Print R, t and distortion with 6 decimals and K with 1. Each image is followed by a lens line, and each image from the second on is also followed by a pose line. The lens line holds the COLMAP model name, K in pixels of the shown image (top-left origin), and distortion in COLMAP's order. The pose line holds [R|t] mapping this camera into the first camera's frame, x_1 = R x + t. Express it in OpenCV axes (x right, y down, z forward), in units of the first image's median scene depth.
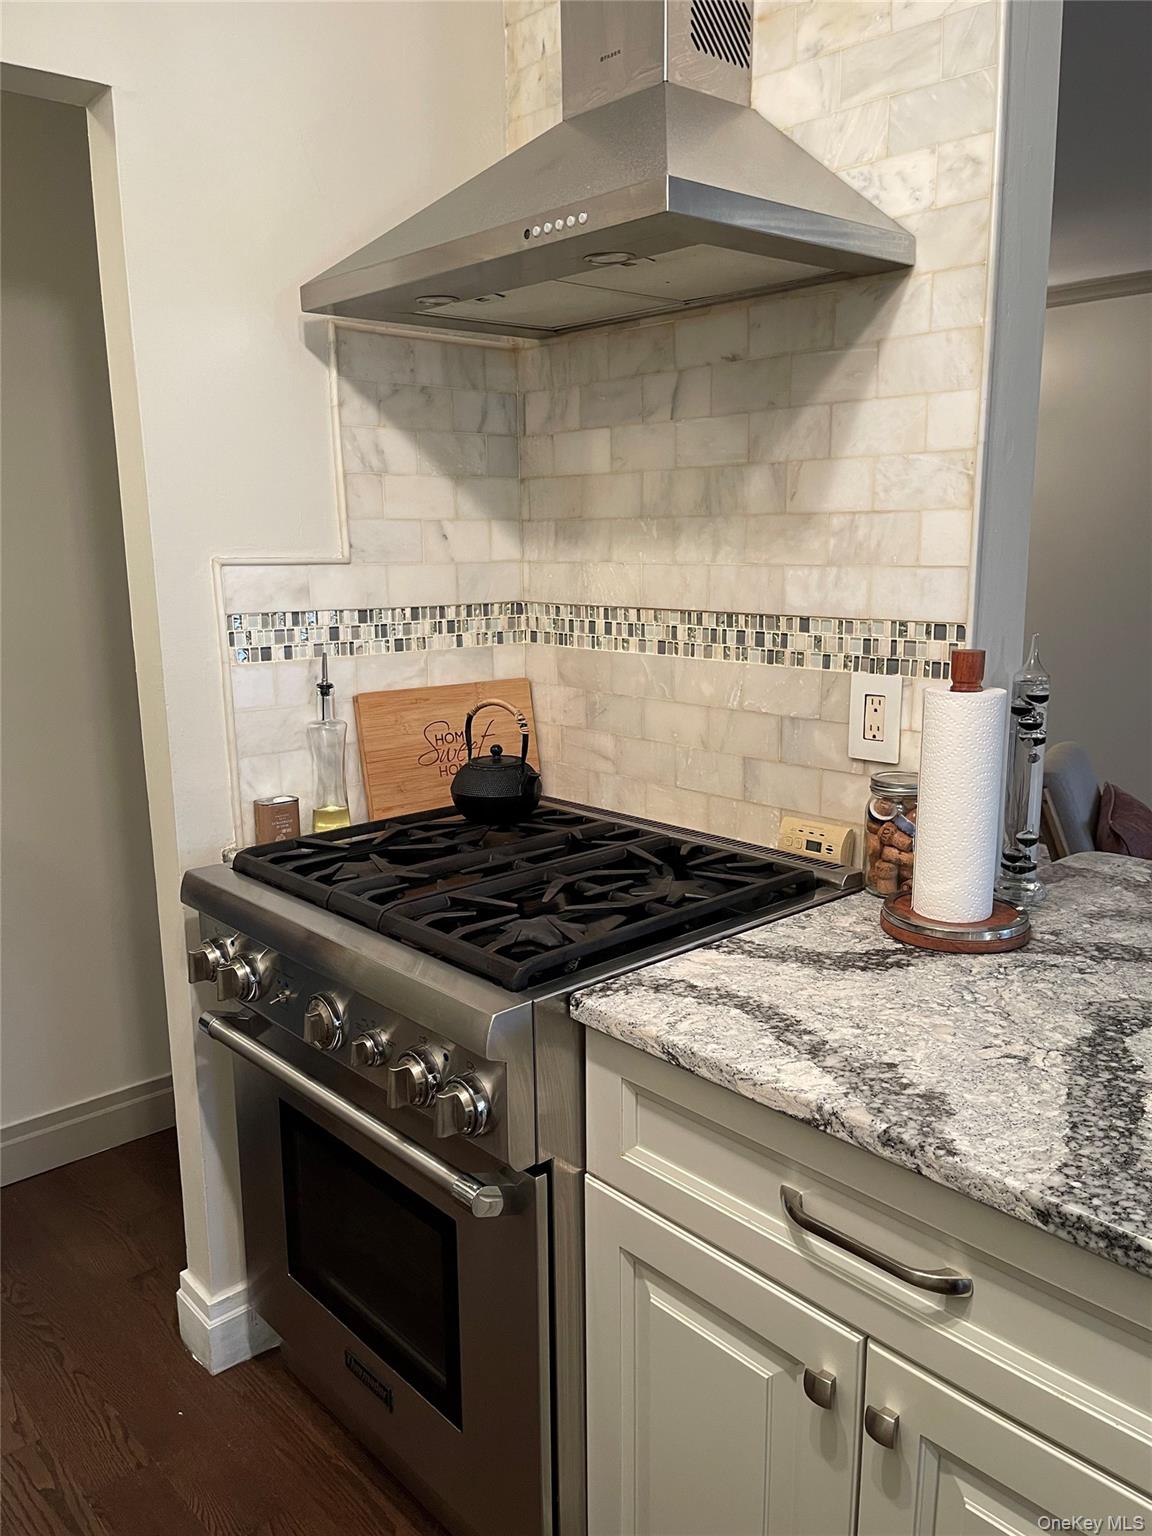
lens RADIAL K [[1141.5, 0, 576.4], [0, 1141.5, 770.3], [0, 0, 1]] dist [0.007928, -0.022368]
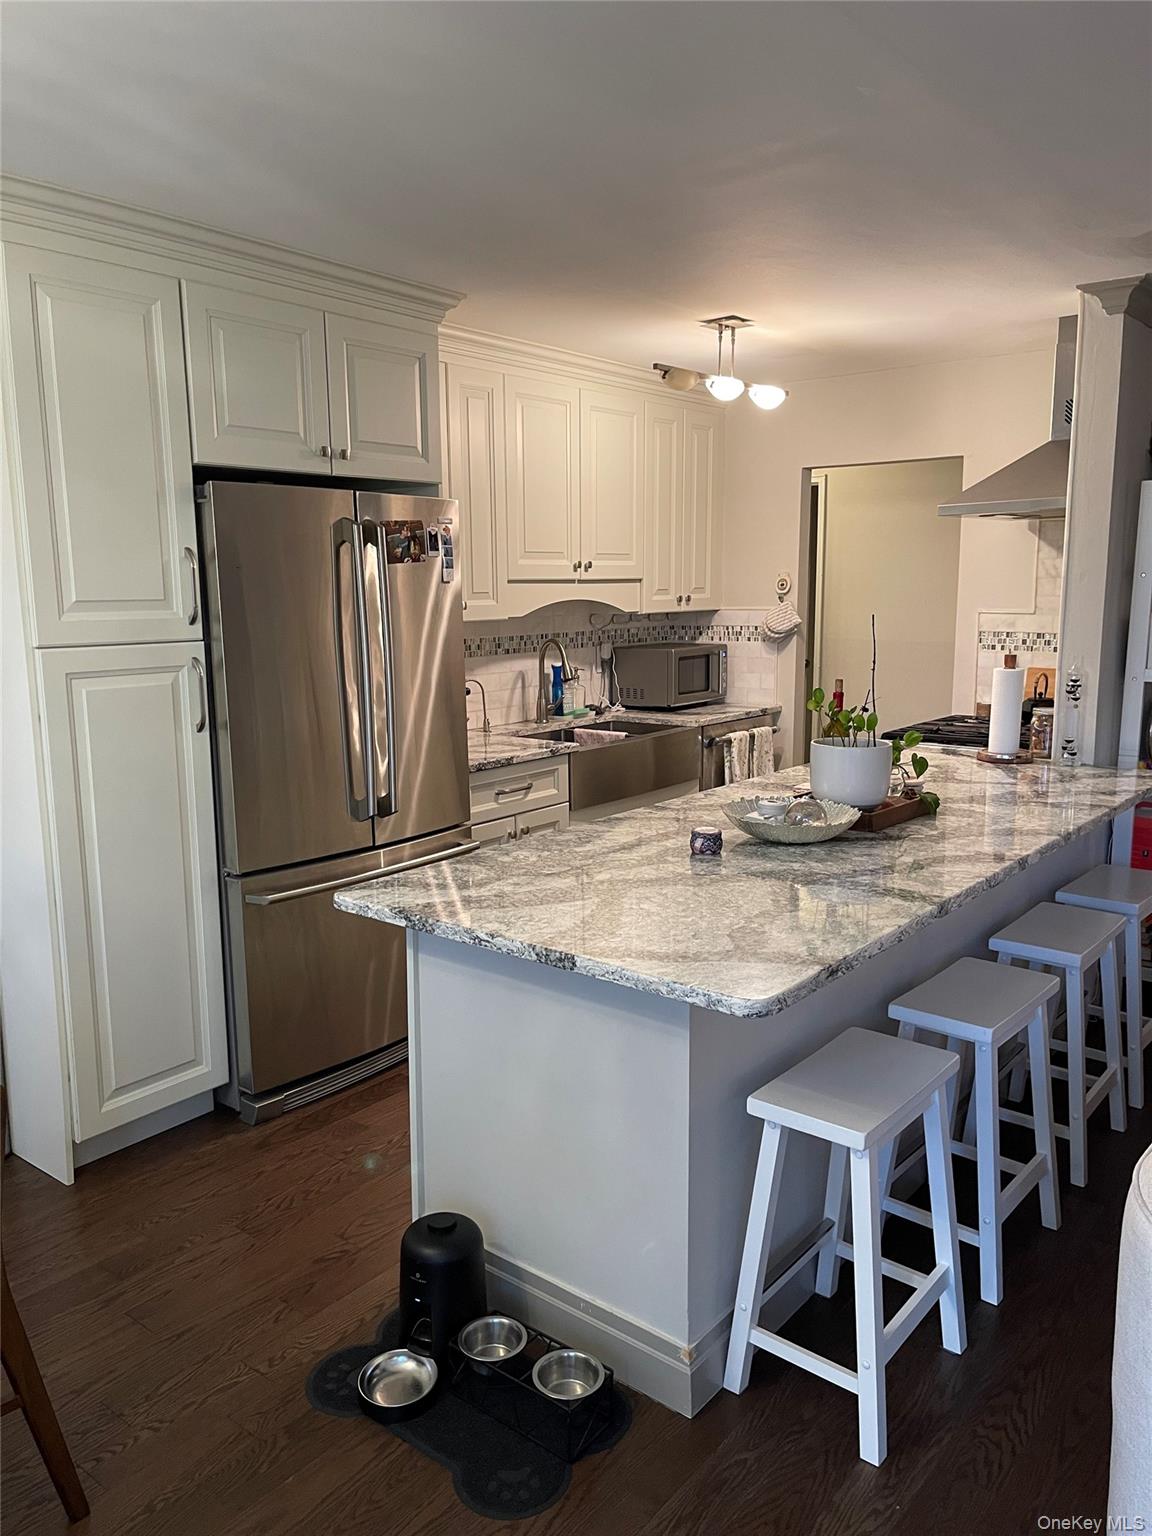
lens RADIAL K [[1141.5, 0, 578.6], [0, 1141.5, 770.5], [0, 0, 1]] dist [0.007928, -0.022368]
pose [[0.151036, 0.162311, -0.975112, 2.122944], [-0.188275, 0.973095, 0.132813, 0.004234], [0.970433, 0.163530, 0.177531, -0.333737]]
